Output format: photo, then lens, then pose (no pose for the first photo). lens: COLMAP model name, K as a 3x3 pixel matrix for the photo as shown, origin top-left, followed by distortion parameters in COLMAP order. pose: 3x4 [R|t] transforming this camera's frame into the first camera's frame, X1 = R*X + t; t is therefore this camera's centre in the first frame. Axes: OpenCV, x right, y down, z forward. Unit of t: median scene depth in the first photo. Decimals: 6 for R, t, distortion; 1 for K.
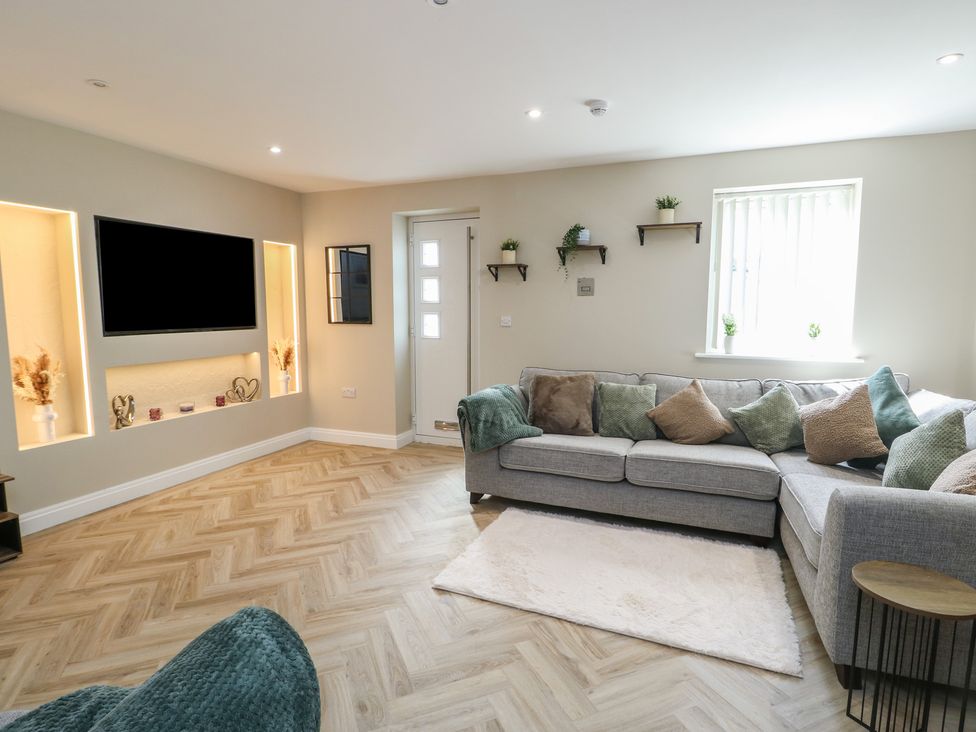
lens RADIAL K [[527.4, 0, 488.0], [0, 527.4, 366.0], [0, 0, 1]] dist [-0.000753, -0.014022]
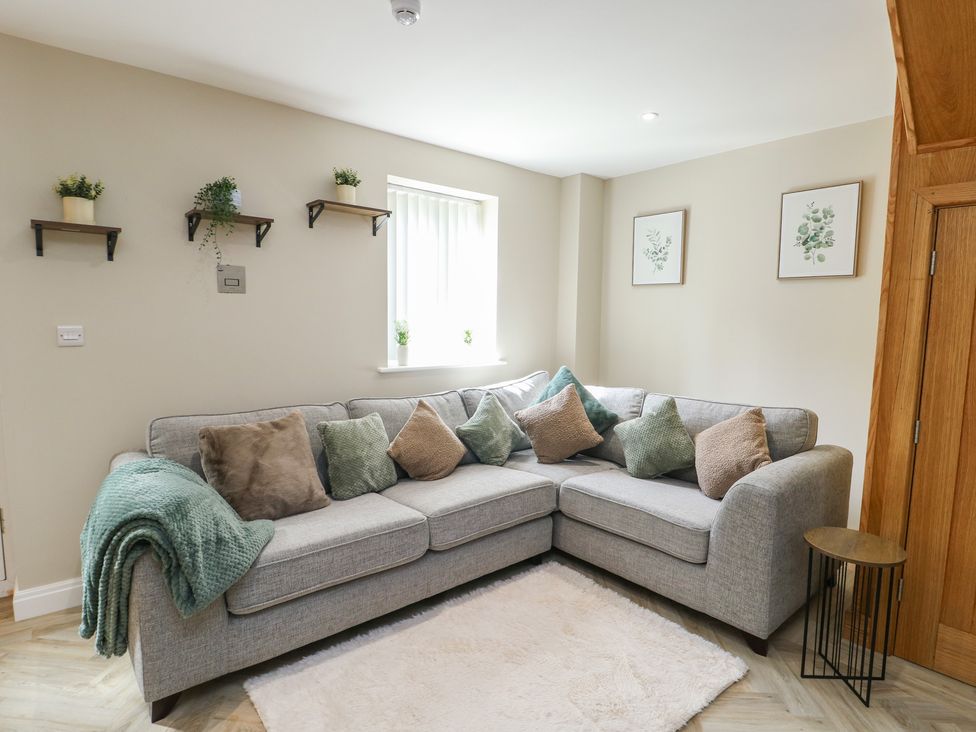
lens RADIAL K [[527.4, 0, 488.0], [0, 527.4, 366.0], [0, 0, 1]] dist [-0.000753, -0.014022]
pose [[0.466259, -0.078498, 0.881158, -0.268640], [0.082799, 0.995555, 0.044876, -0.052348], [-0.880765, 0.052035, 0.470687, 0.471986]]
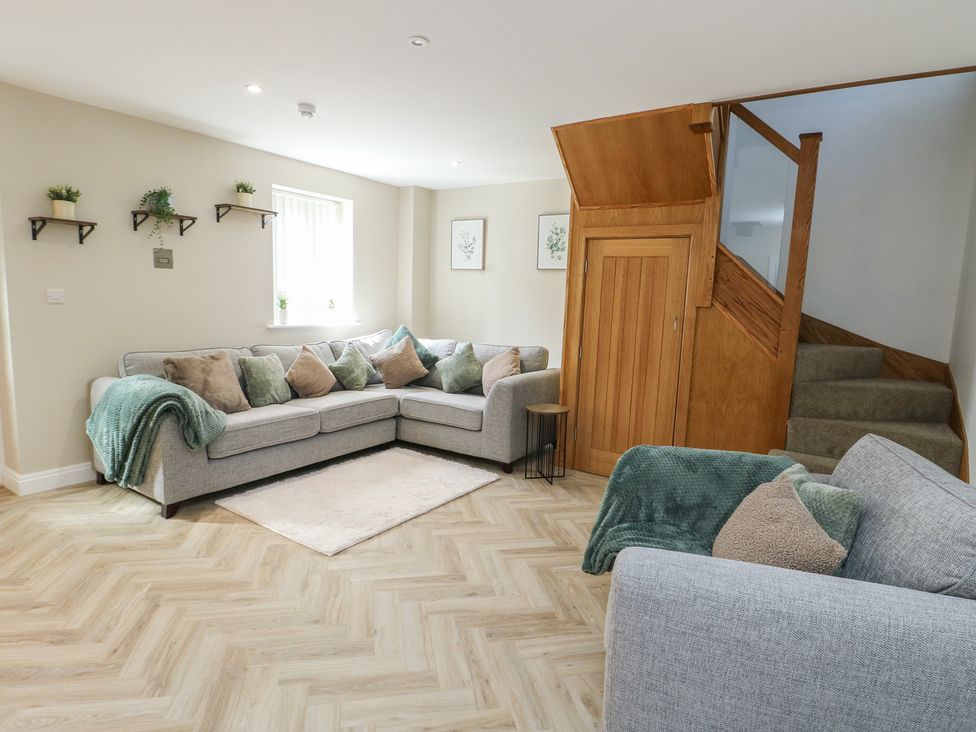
lens RADIAL K [[543.8, 0, 488.0], [0, 543.8, 366.0], [0, 0, 1]] dist [-0.002638, -0.001784]
pose [[0.195156, -0.123058, 0.973021, -0.699793], [0.071998, 0.991218, 0.110919, -0.033733], [-0.978126, 0.048409, 0.202302, 0.306030]]
